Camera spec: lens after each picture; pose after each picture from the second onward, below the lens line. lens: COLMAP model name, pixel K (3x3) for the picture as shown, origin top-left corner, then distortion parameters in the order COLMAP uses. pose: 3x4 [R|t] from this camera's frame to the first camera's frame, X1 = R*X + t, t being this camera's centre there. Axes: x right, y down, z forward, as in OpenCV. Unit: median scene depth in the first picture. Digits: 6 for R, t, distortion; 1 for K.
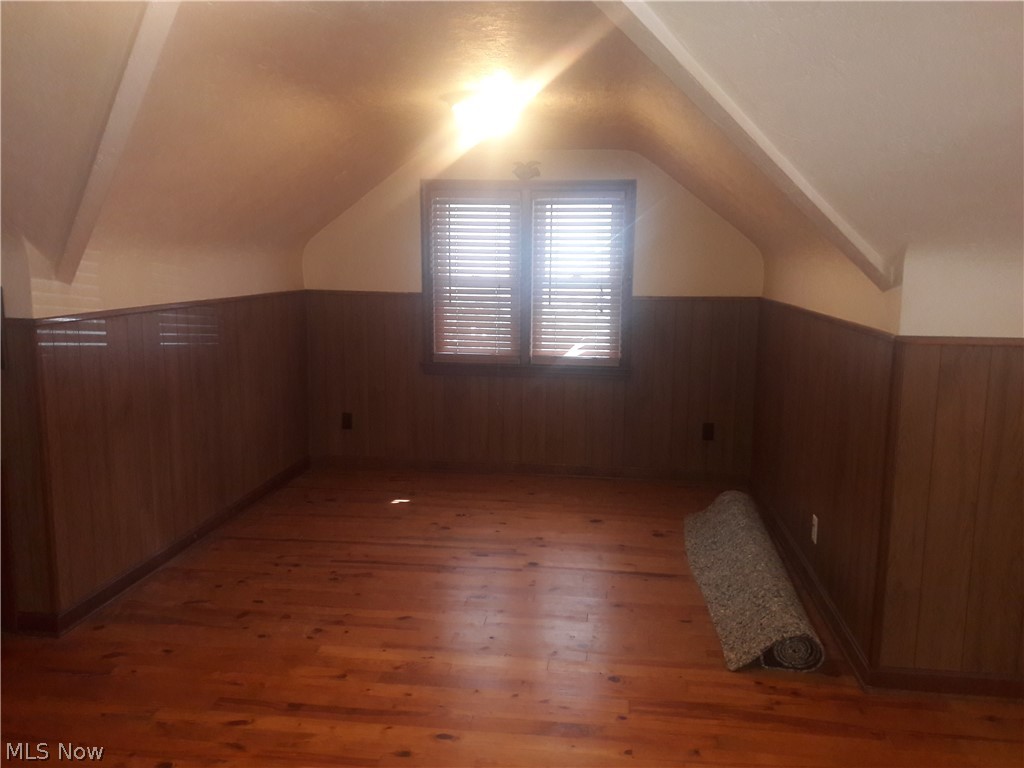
lens RADIAL K [[843.2, 0, 512.0], [0, 843.2, 384.0], [0, 0, 1]] dist [0.122501, -0.215288]
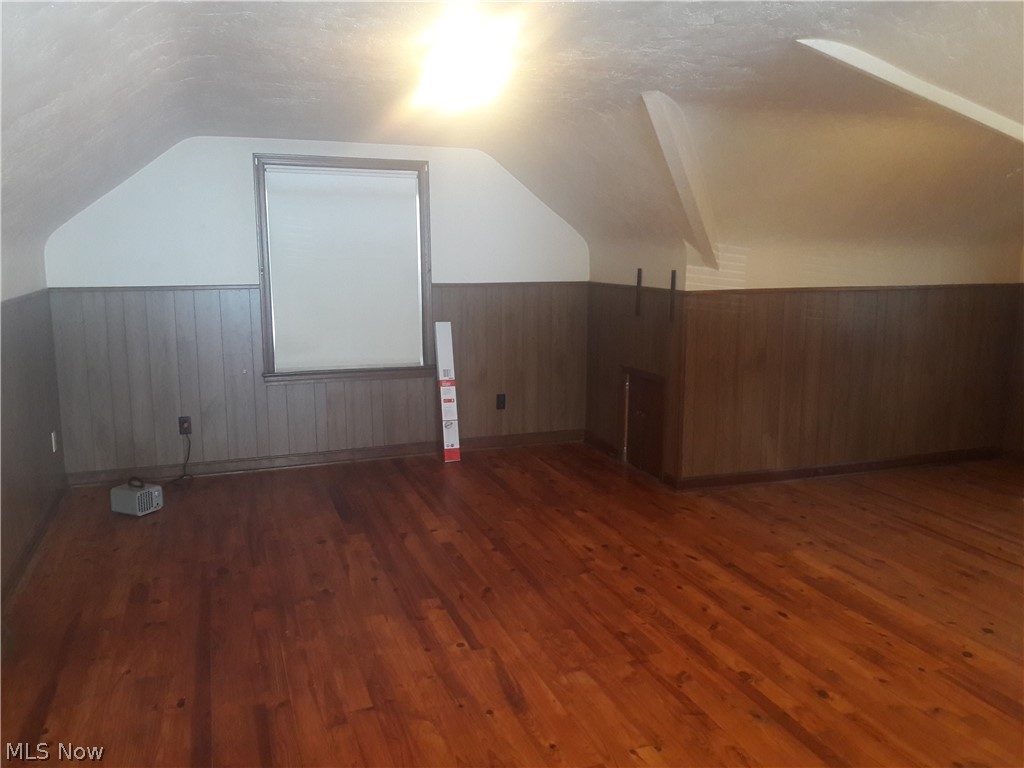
lens RADIAL K [[837.5, 0, 512.0], [0, 837.5, 384.0], [0, 0, 1]] dist [0.155414, -0.144189]
pose [[0.449243, 0.139425, -0.882463, 0.674988], [-0.138372, 0.986687, 0.085449, 0.006665], [0.882629, 0.083721, 0.462555, -0.003179]]
